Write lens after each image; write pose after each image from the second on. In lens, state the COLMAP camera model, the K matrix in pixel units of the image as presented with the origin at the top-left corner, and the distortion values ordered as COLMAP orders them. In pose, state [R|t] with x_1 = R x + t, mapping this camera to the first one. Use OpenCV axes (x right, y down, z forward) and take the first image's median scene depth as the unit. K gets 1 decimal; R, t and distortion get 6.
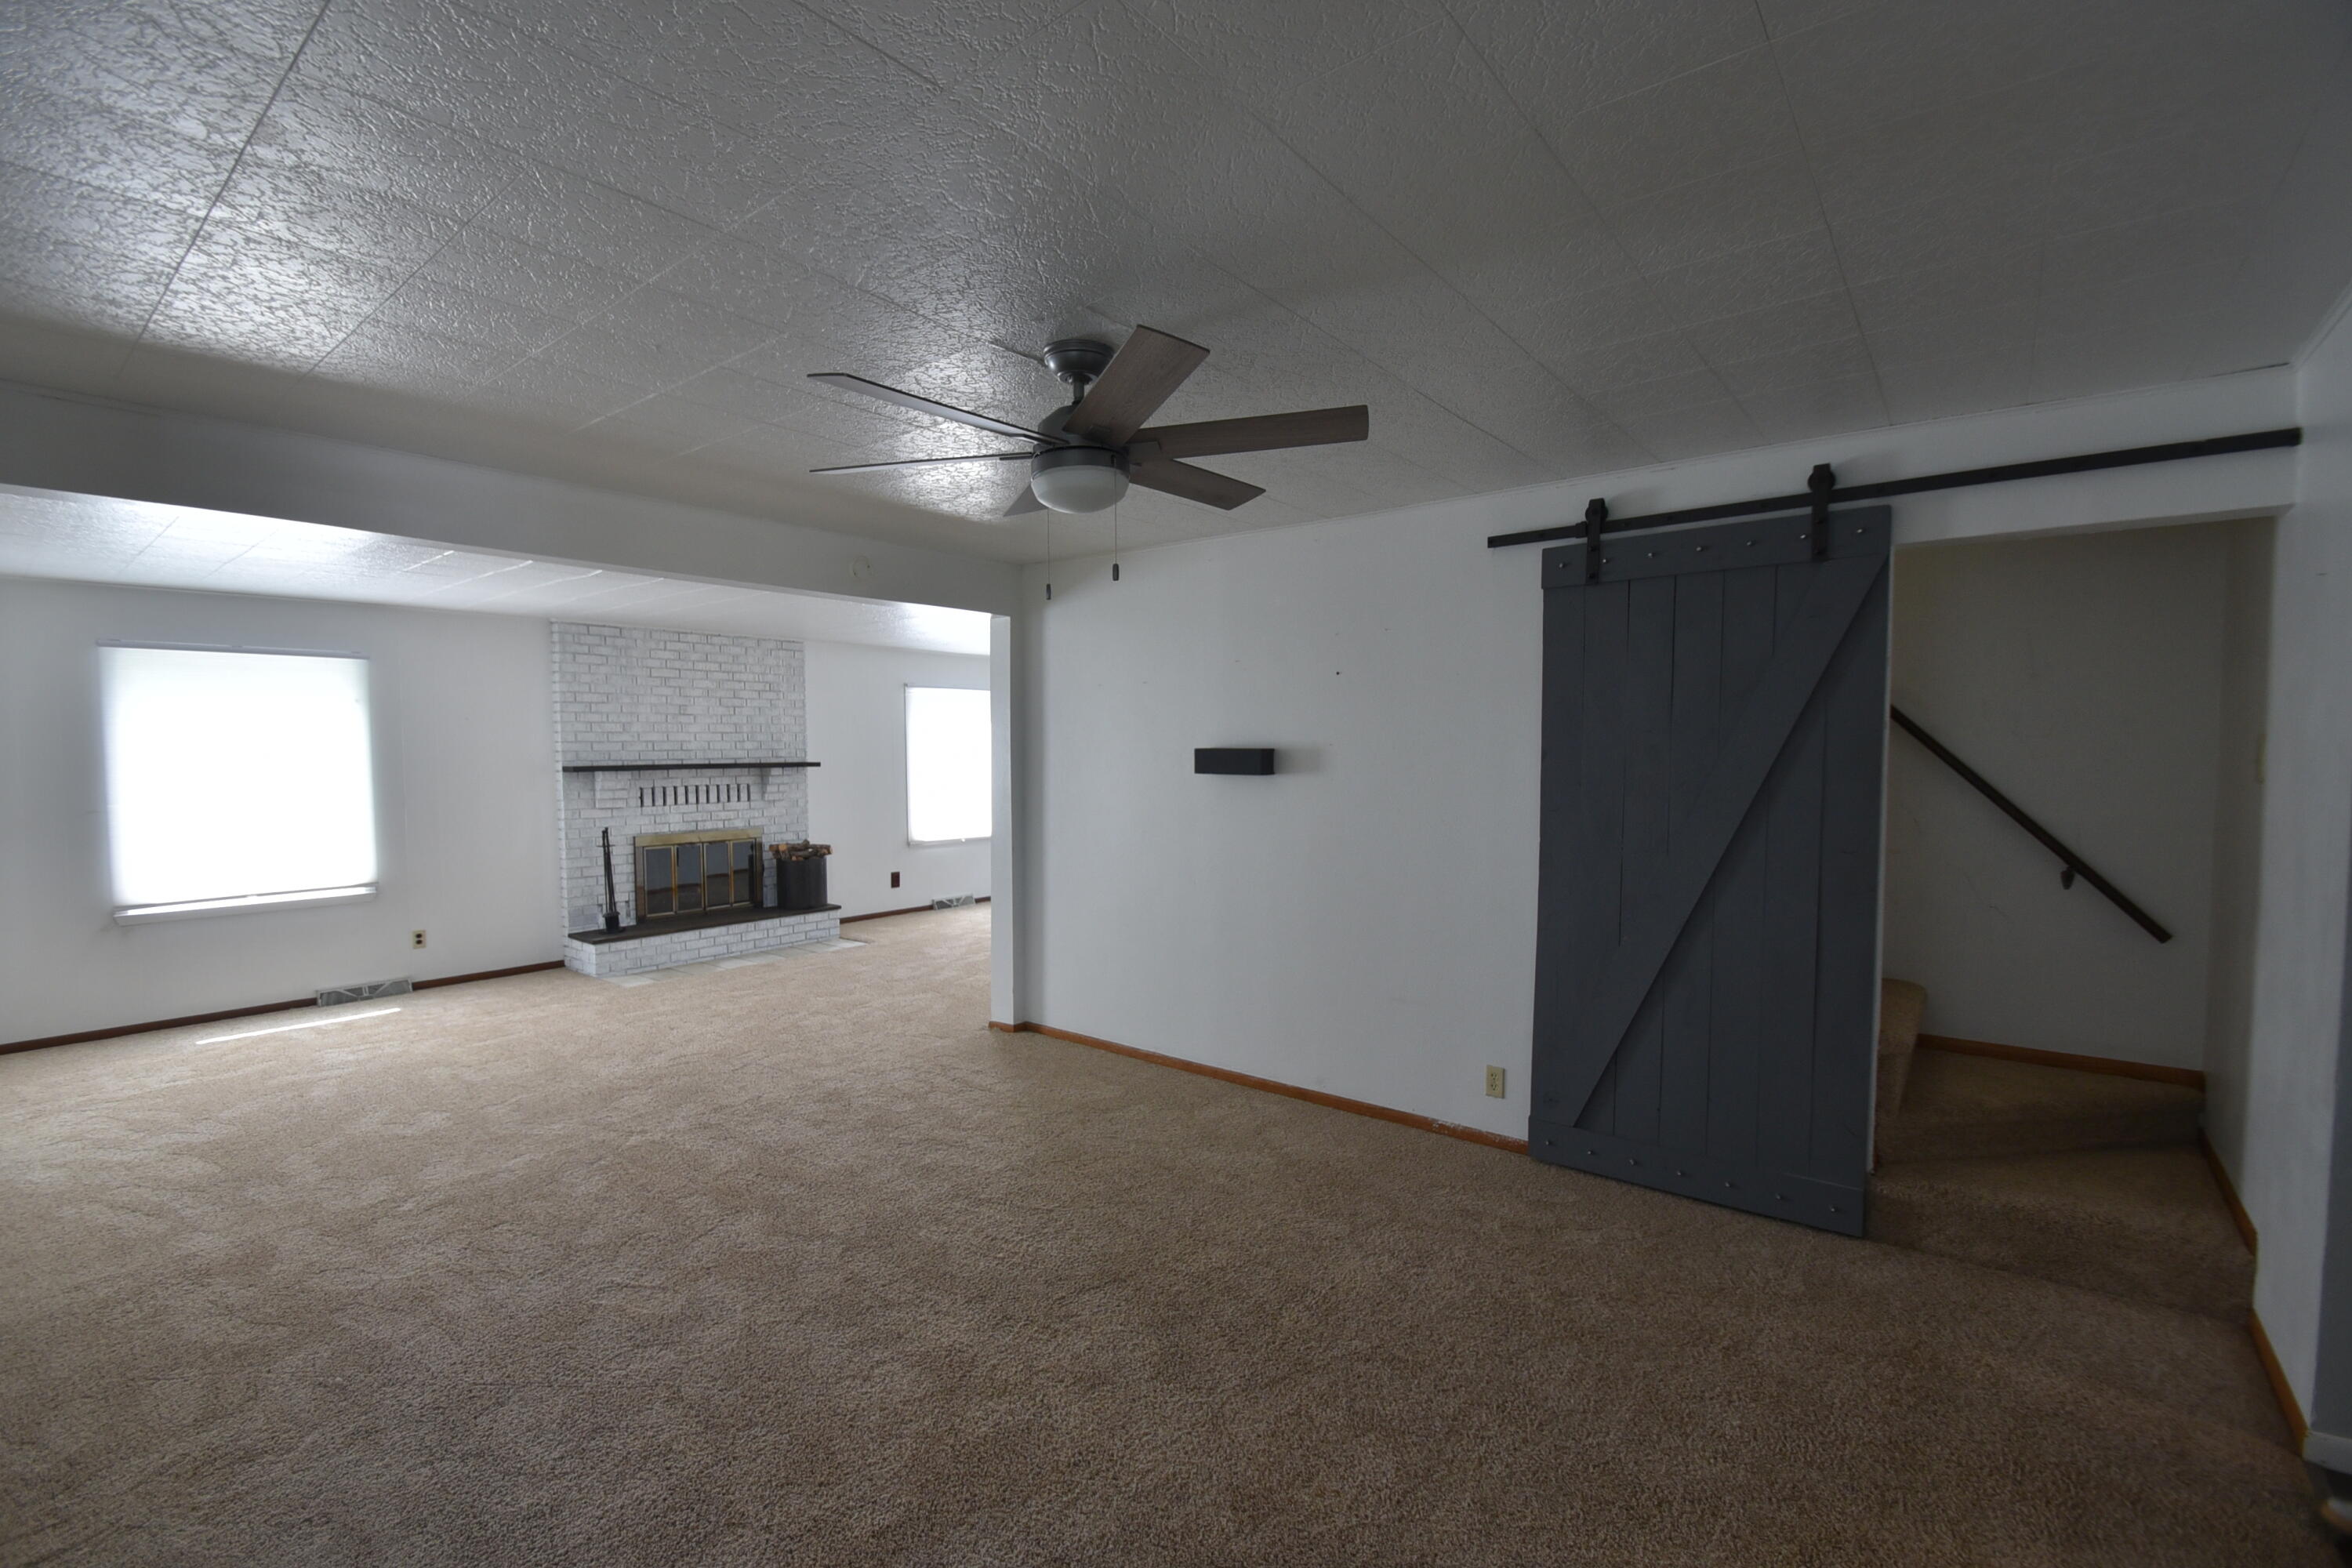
lens RADIAL K [[1027.1, 0, 1152.8], [0, 1027.1, 794.0], [0, 0, 1]] dist [0.026897, -0.021572]
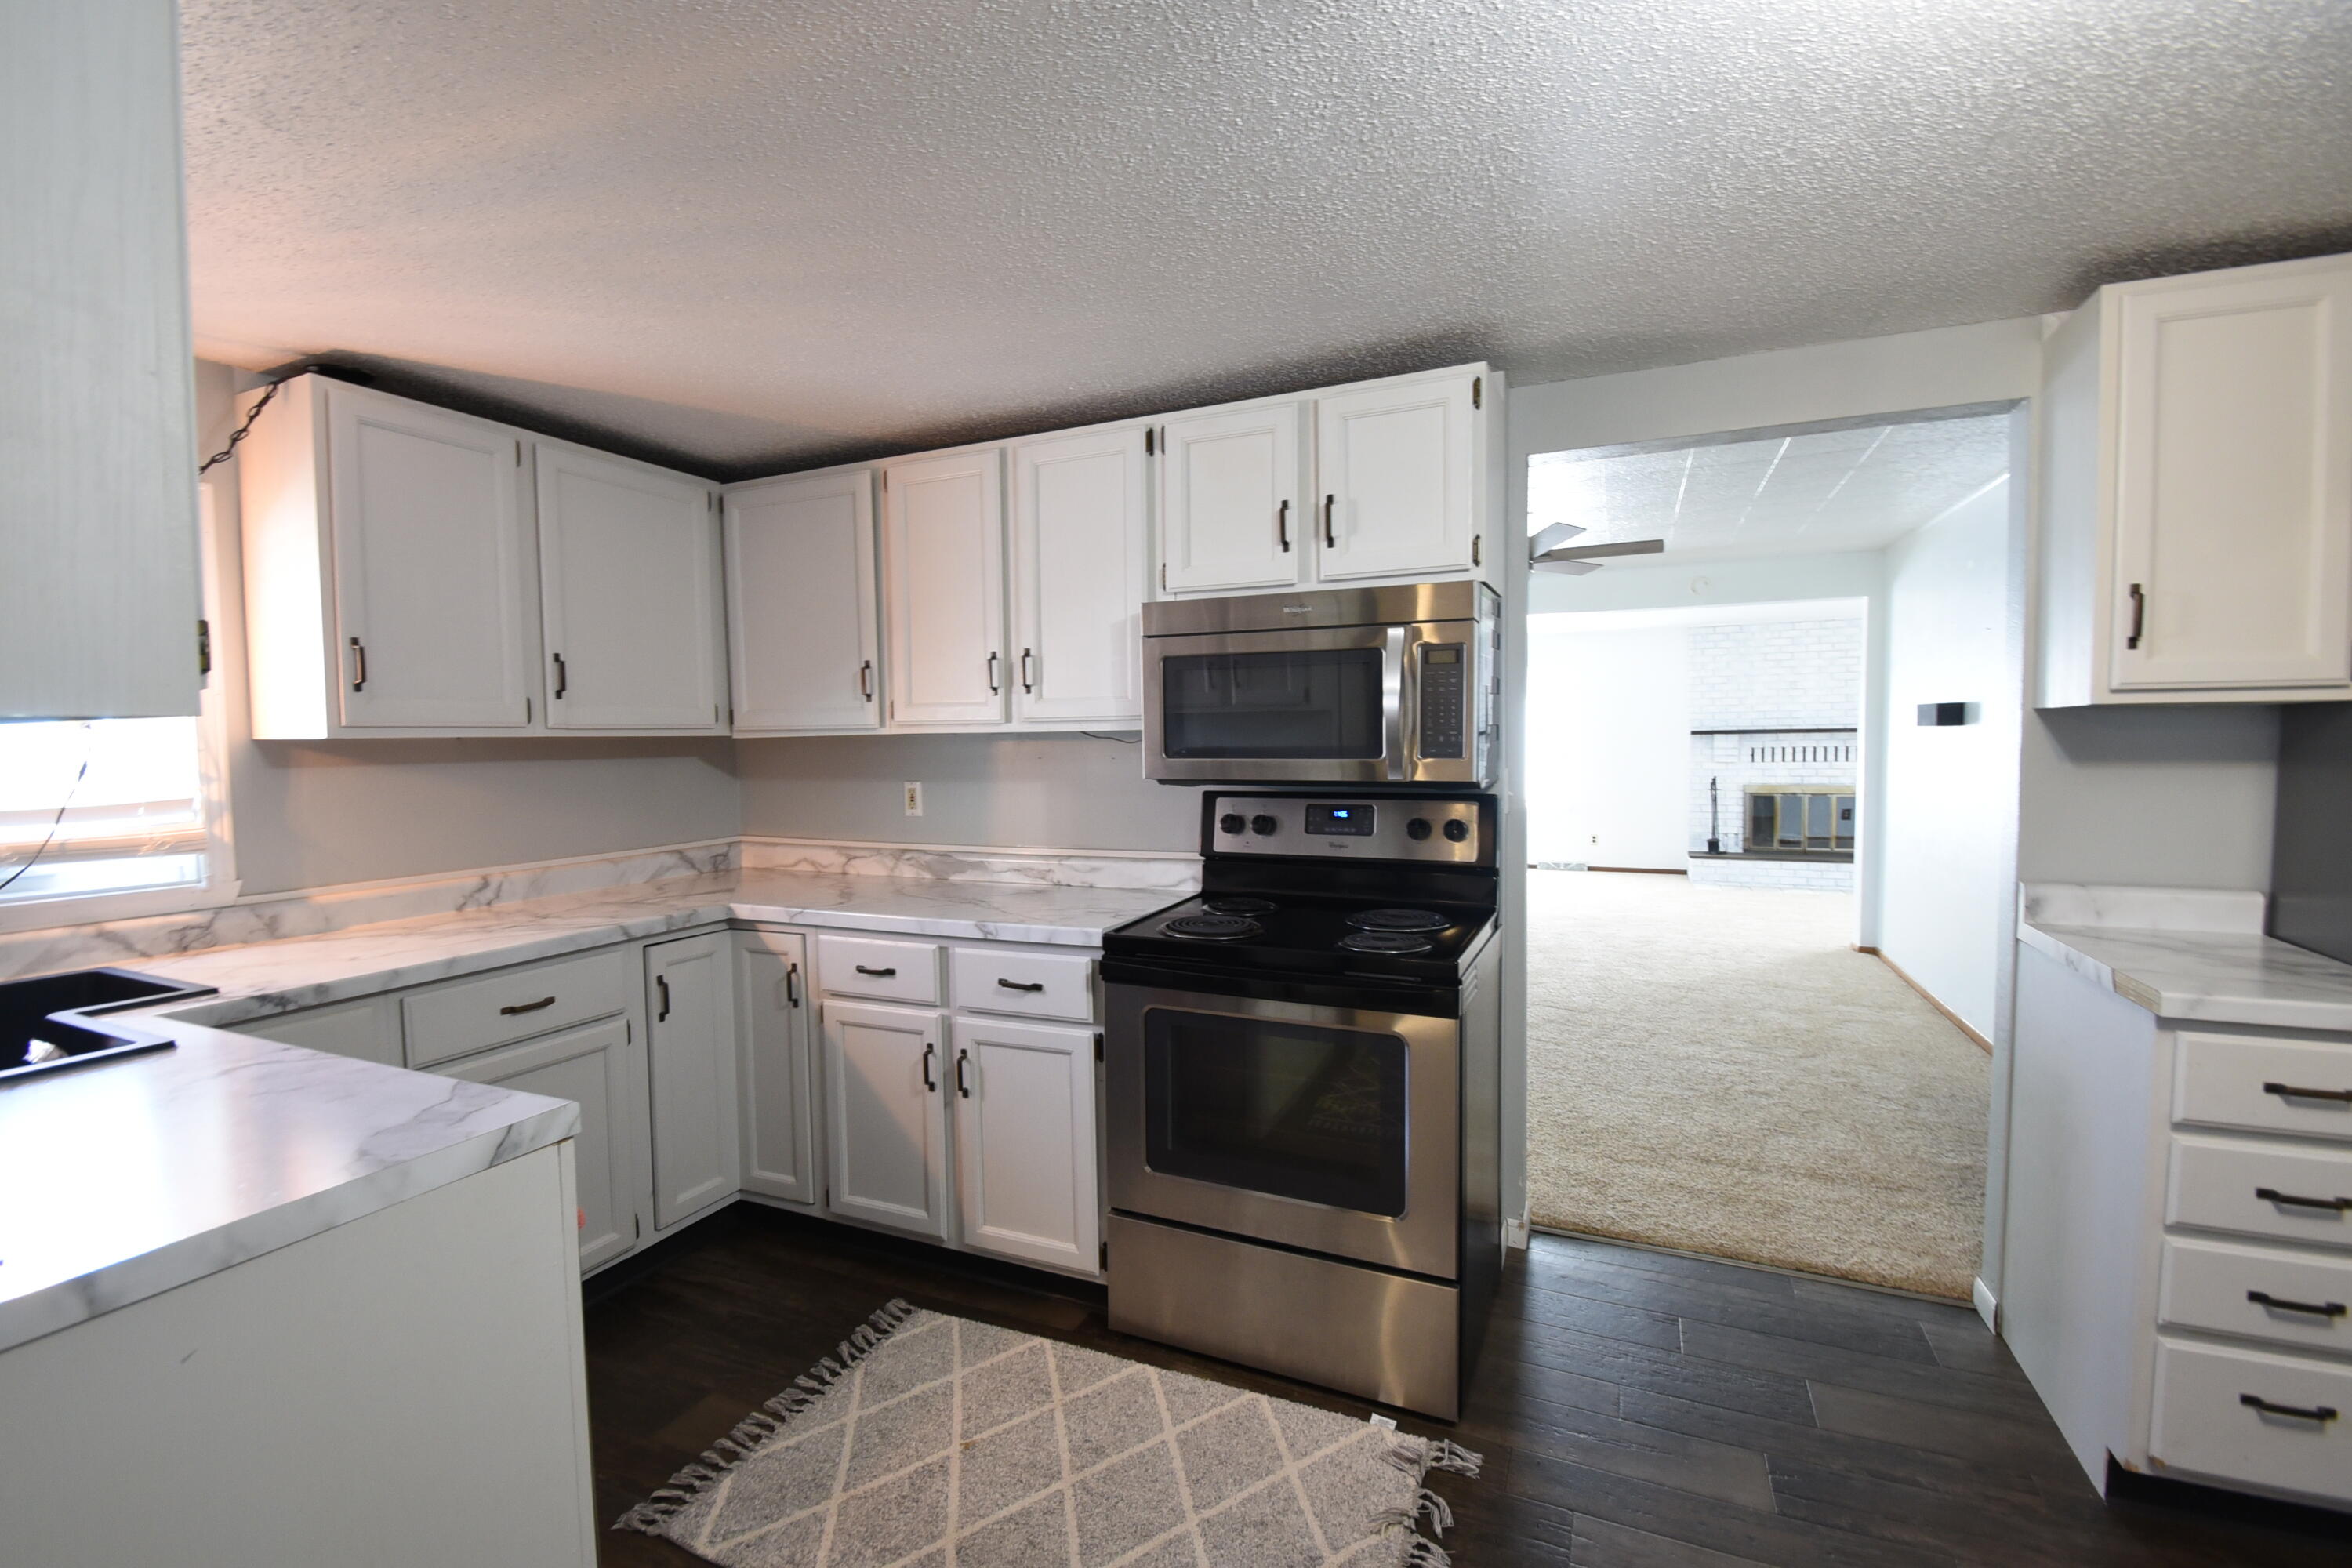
lens RADIAL K [[1027.1, 0, 1152.8], [0, 1027.1, 794.0], [0, 0, 1]] dist [0.026897, -0.021572]
pose [[0.259150, 0.053147, -0.964374, 0.691737], [-0.034514, 0.998357, 0.045745, 0.023250], [0.965220, 0.021429, 0.260559, -0.071503]]
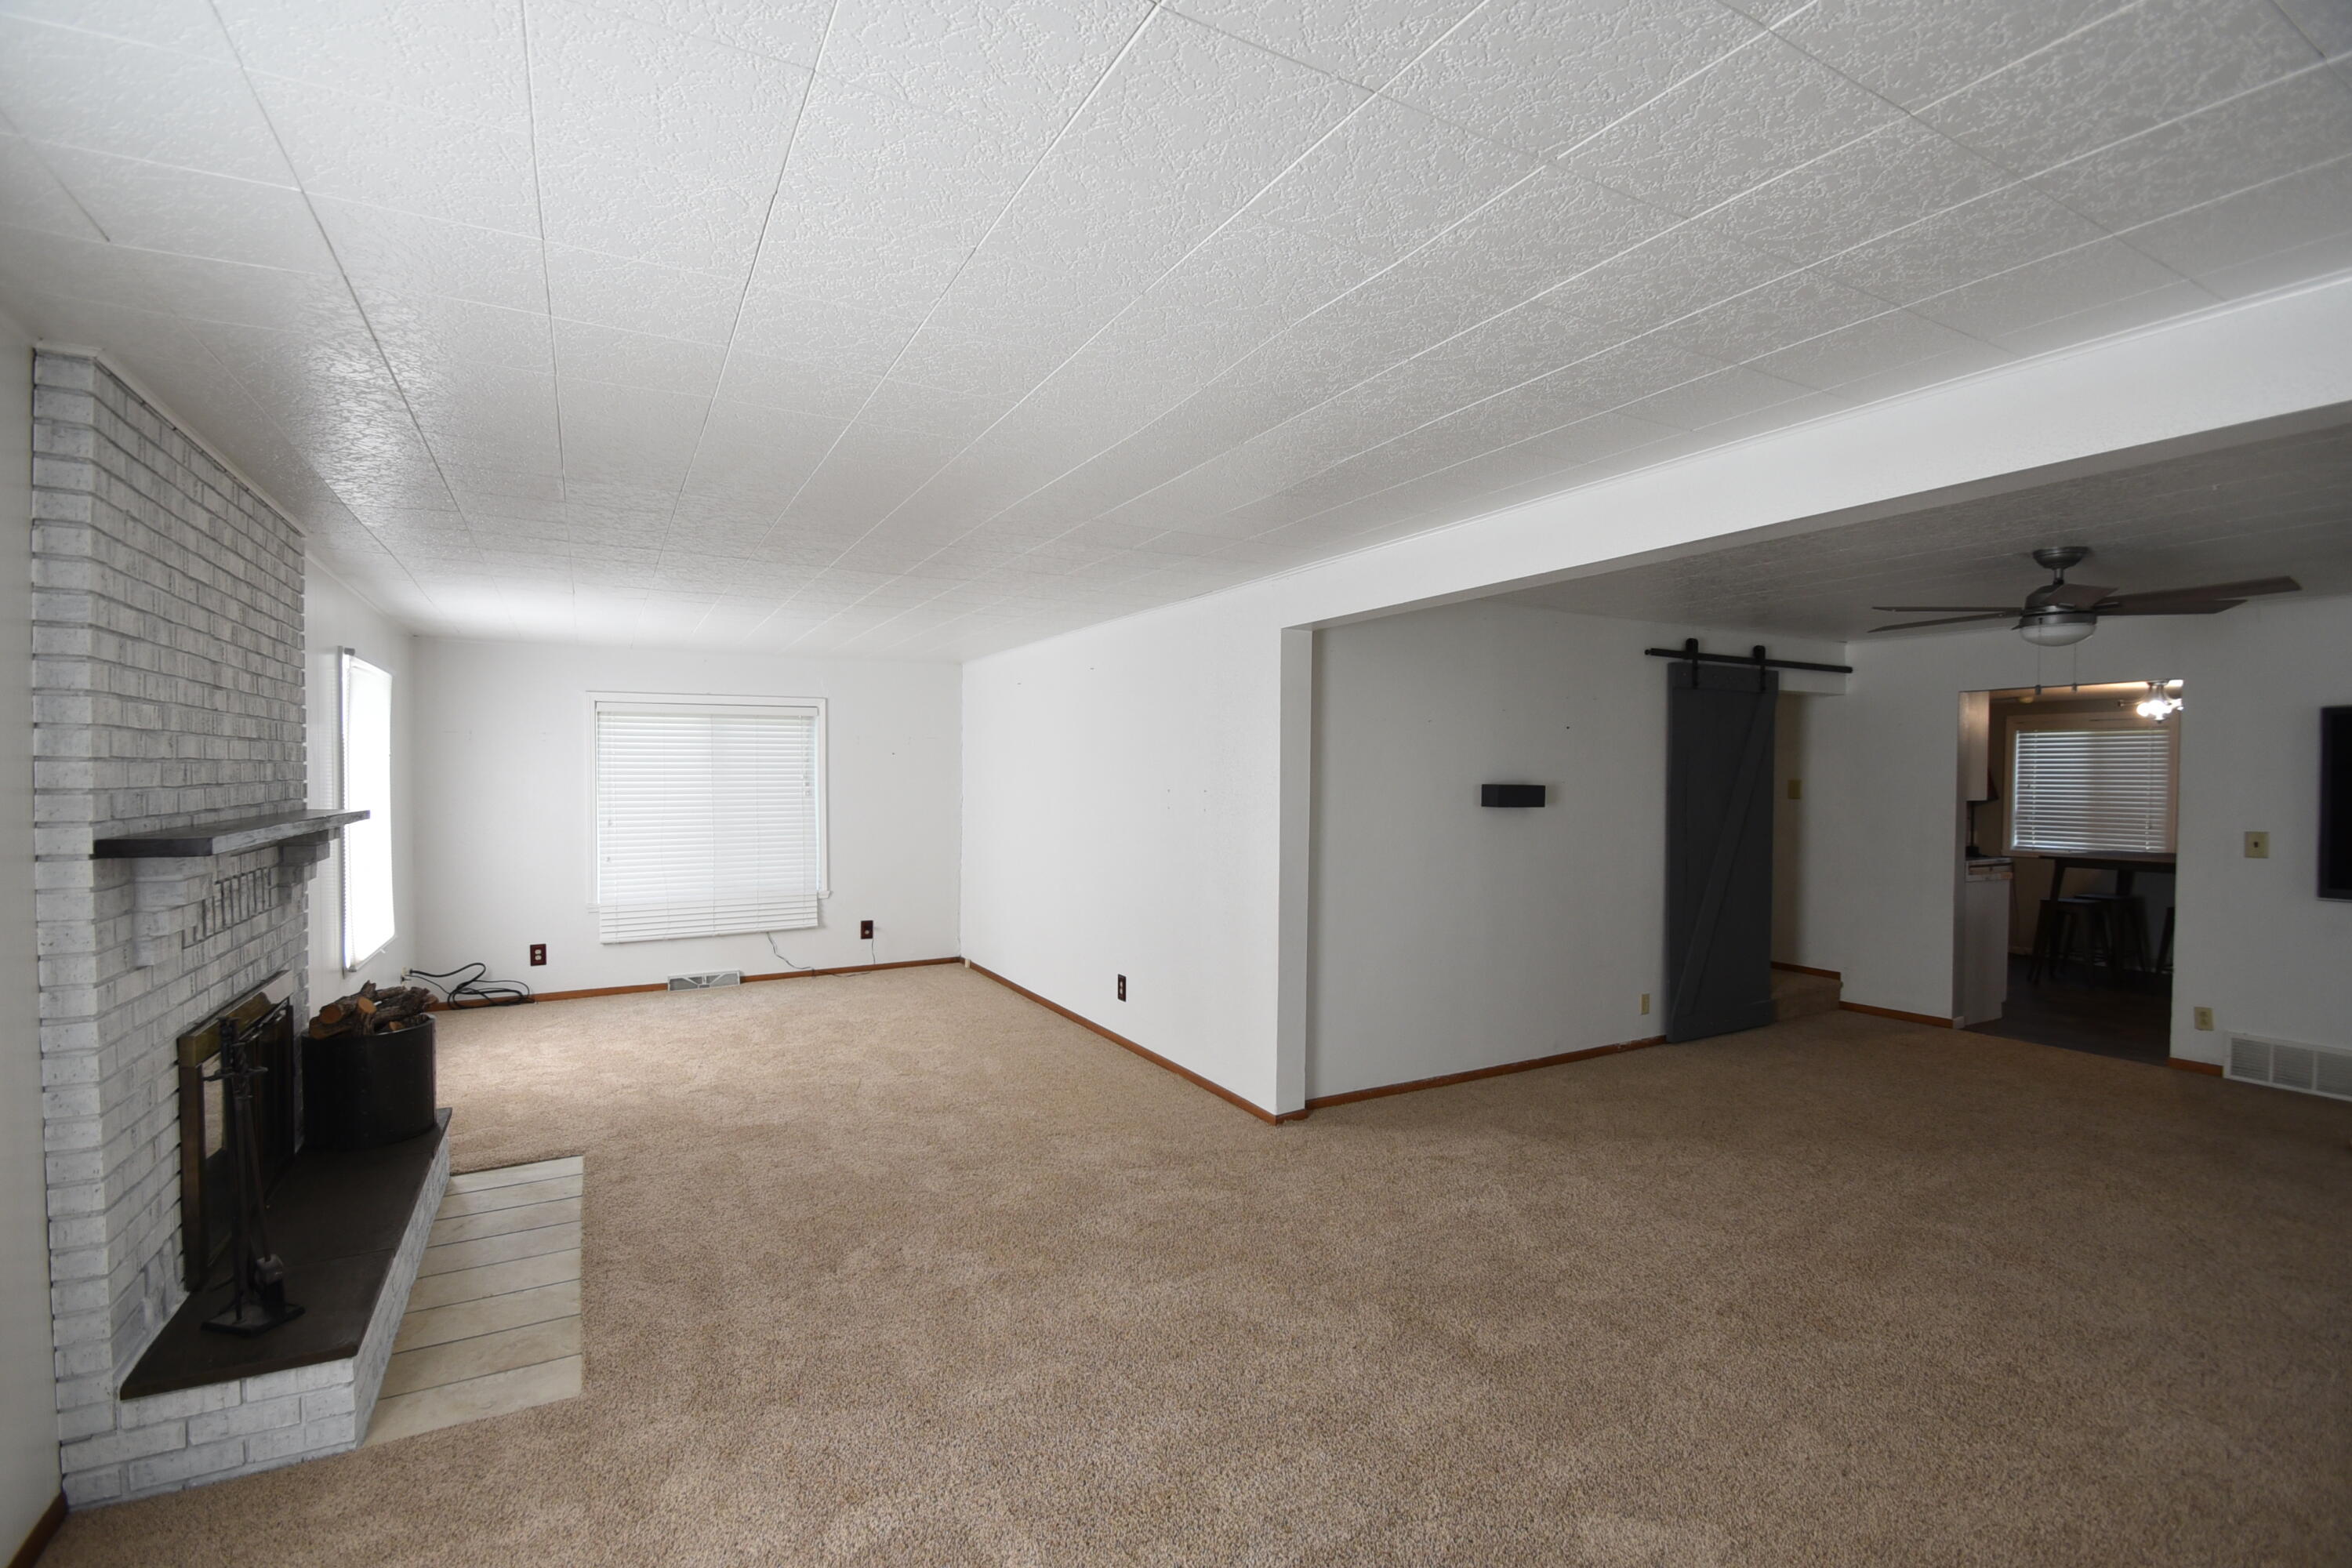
lens RADIAL K [[1027.1, 0, 1152.8], [0, 1027.1, 794.0], [0, 0, 1]] dist [0.026897, -0.021572]
pose [[0.365976, -0.008251, 0.930588, -0.876998], [0.038410, 0.999243, -0.006246, -0.031560], [-0.929831, 0.038029, 0.366016, 0.719246]]
